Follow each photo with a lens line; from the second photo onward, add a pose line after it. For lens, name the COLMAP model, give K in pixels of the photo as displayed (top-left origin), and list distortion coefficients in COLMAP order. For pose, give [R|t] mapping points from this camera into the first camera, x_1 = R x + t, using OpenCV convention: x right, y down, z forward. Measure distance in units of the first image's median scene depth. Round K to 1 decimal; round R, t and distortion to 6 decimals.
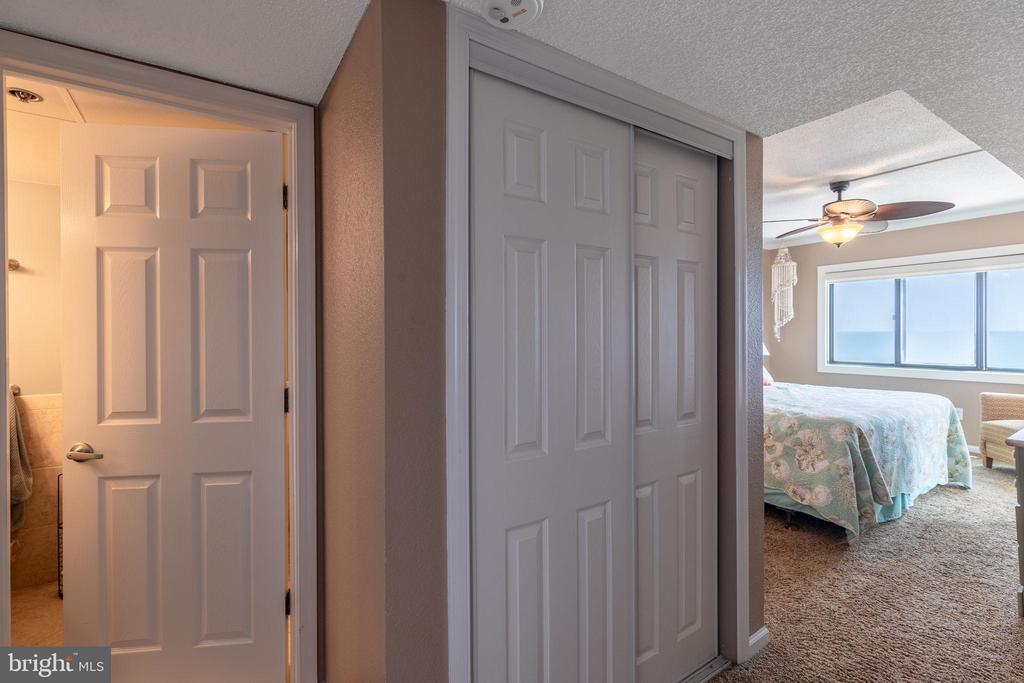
lens RADIAL K [[462.0, 0, 512.6], [0, 462.0, 337.1], [0, 0, 1]] dist [-0.000404, -0.000353]
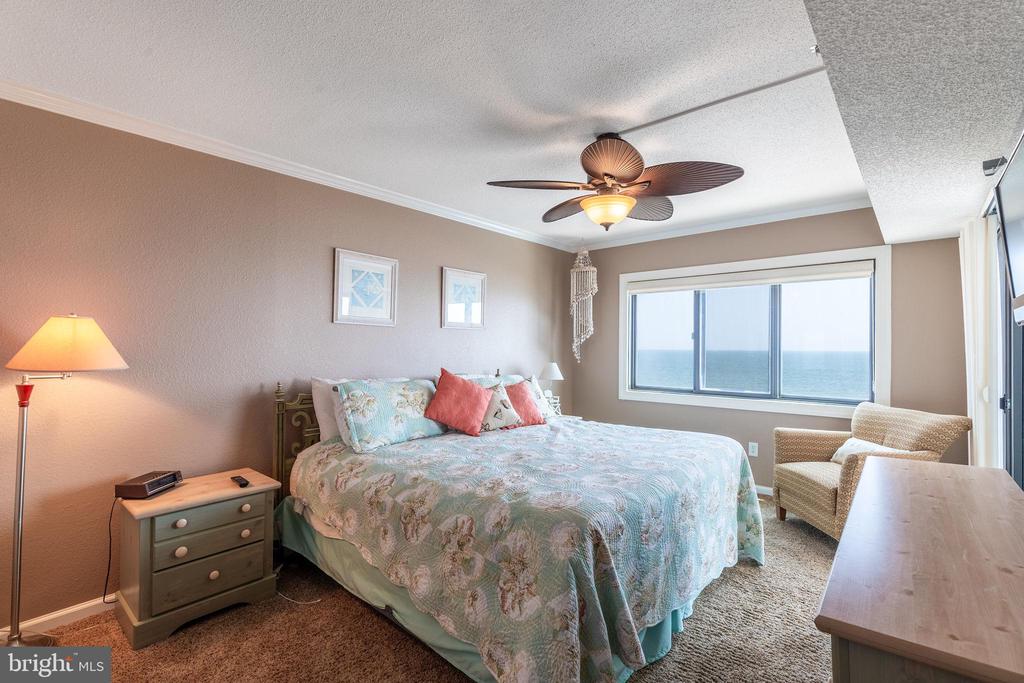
lens RADIAL K [[465.8, 0, 513.0], [0, 465.8, 348.8], [0, 0, 1]] dist [0.004002, 0.000147]
pose [[0.961462, 0.010856, 0.274725, 0.397908], [-0.009010, 0.999928, -0.007979, -0.012695], [-0.274792, 0.005196, 0.961490, 0.388296]]
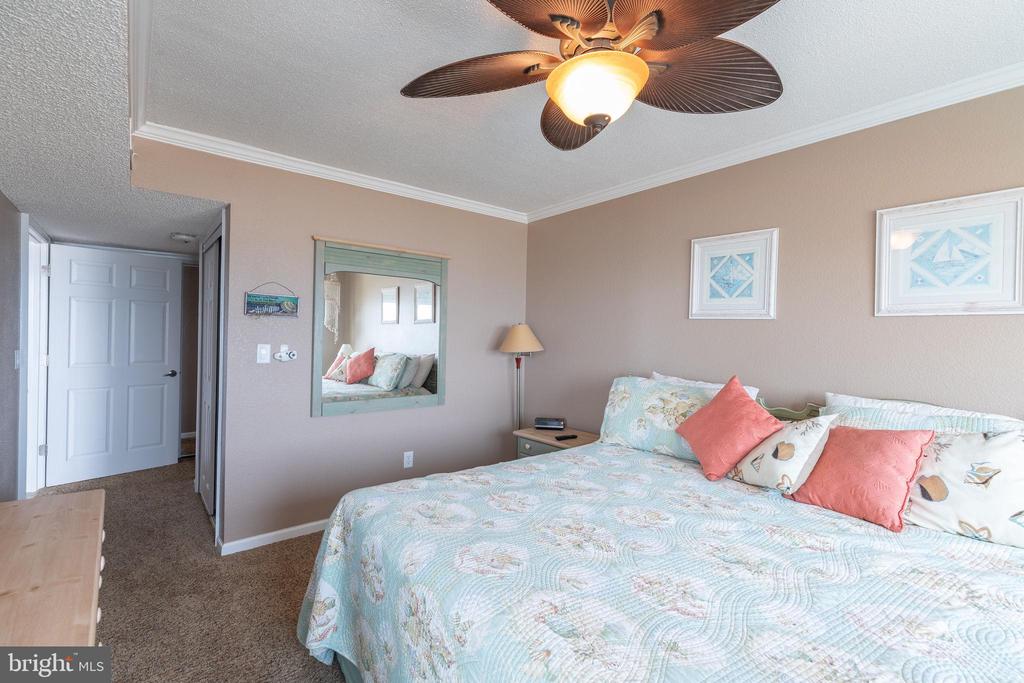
lens RADIAL K [[462.0, 0, 512.6], [0, 462.0, 337.1], [0, 0, 1]] dist [-0.000404, -0.000353]
pose [[0.109750, 0.013924, -0.993862, 1.112879], [-0.031315, 0.999454, 0.010545, -0.032025], [0.993466, 0.029965, 0.110126, 0.925555]]
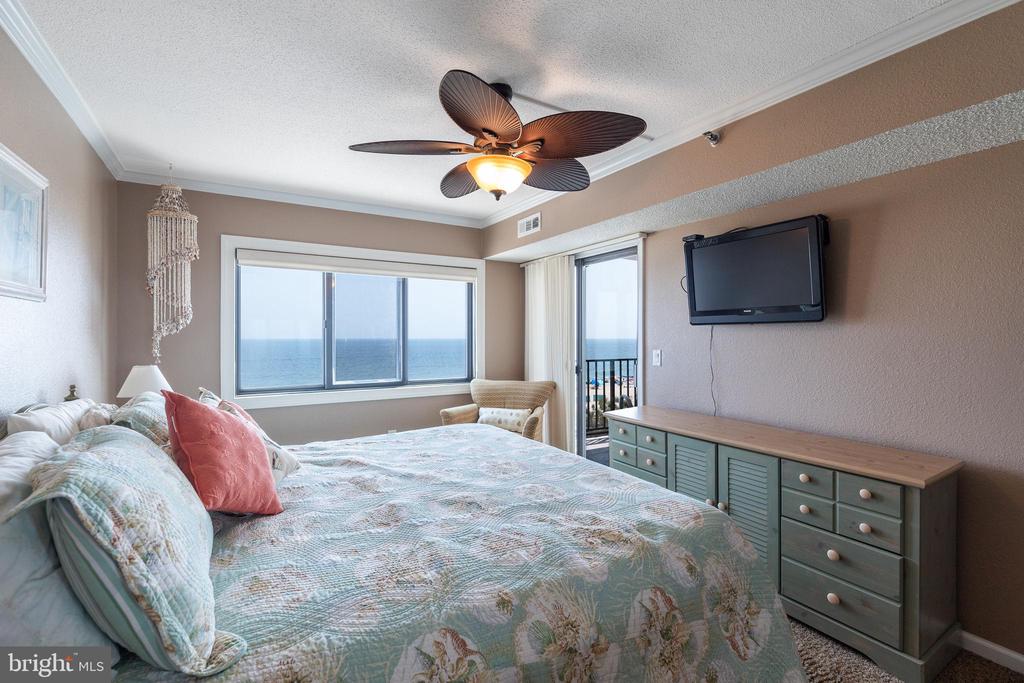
lens RADIAL K [[462.0, 0, 512.6], [0, 462.0, 337.1], [0, 0, 1]] dist [-0.000404, -0.000353]
pose [[0.038272, 0.004777, 0.999256, 0.138238], [0.011235, 0.999923, -0.005210, -0.020239], [-0.999204, 0.011427, 0.038215, 0.993513]]
